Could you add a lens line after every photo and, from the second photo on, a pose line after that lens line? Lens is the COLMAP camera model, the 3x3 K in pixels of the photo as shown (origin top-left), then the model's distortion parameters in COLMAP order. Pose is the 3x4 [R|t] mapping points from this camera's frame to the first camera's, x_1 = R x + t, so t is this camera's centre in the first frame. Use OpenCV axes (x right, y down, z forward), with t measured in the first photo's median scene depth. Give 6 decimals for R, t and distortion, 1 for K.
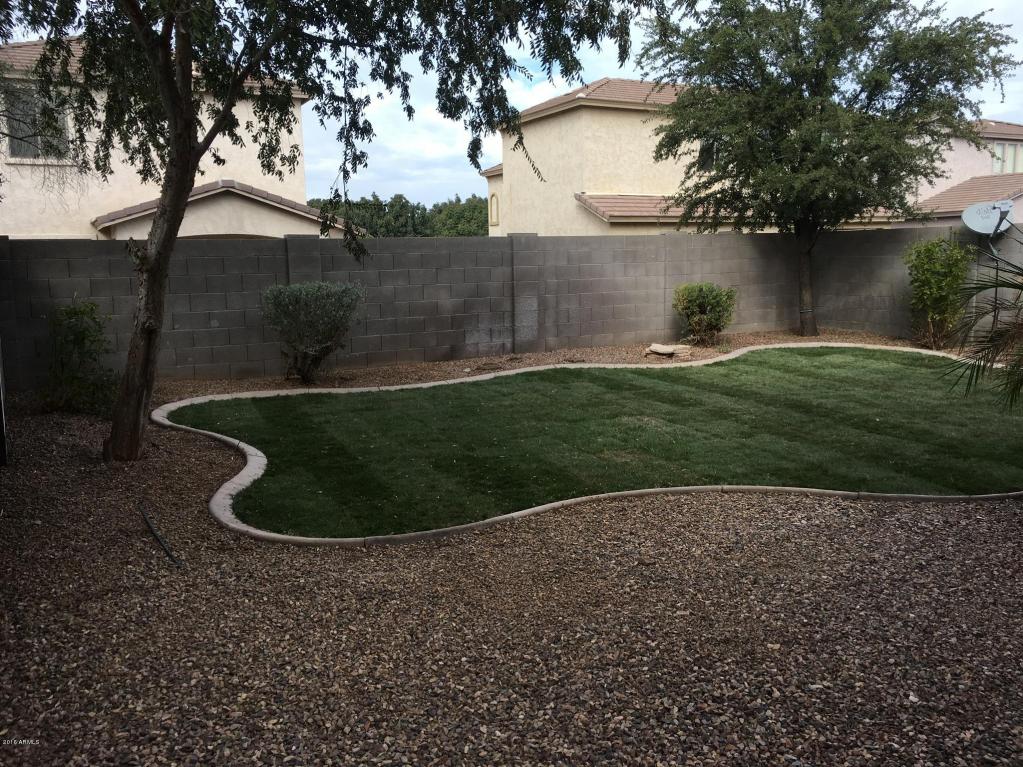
lens RADIAL K [[868.2, 0, 510.8], [0, 868.2, 370.3], [0, 0, 1]] dist [0.081437, -0.112356]
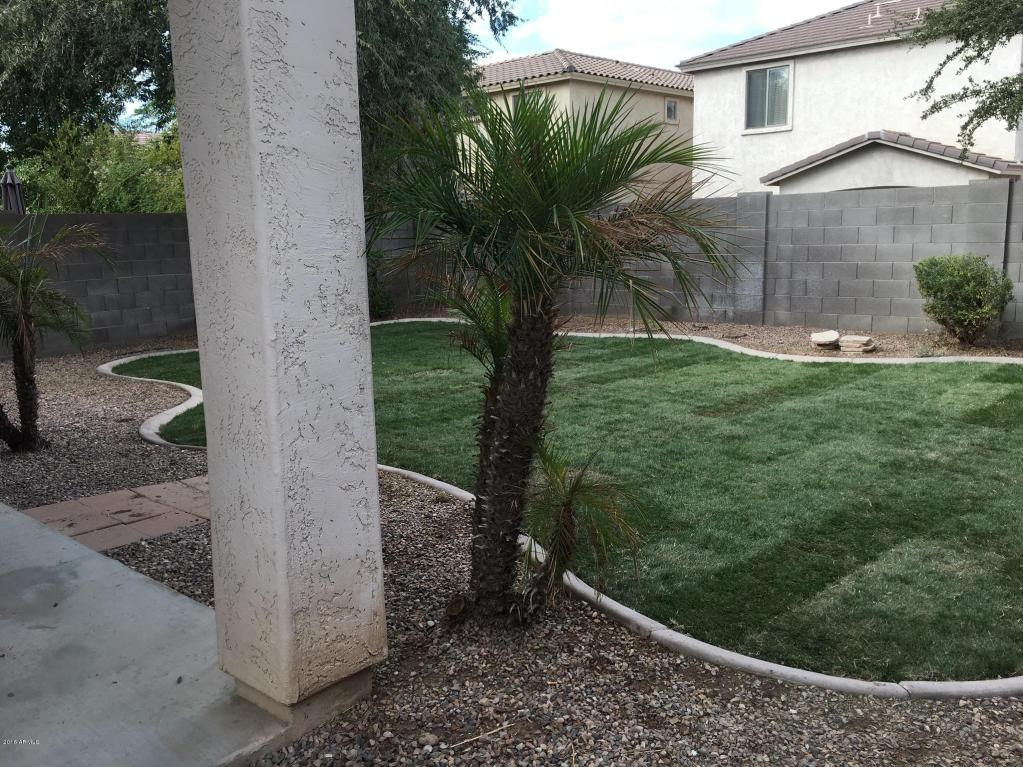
lens RADIAL K [[868.2, 0, 510.8], [0, 868.2, 370.3], [0, 0, 1]] dist [0.081437, -0.112356]
pose [[0.348377, 0.168770, -0.922036, 0.771360], [-0.108746, 0.984293, 0.139078, -0.071548], [0.931025, 0.051816, 0.361257, 0.429879]]
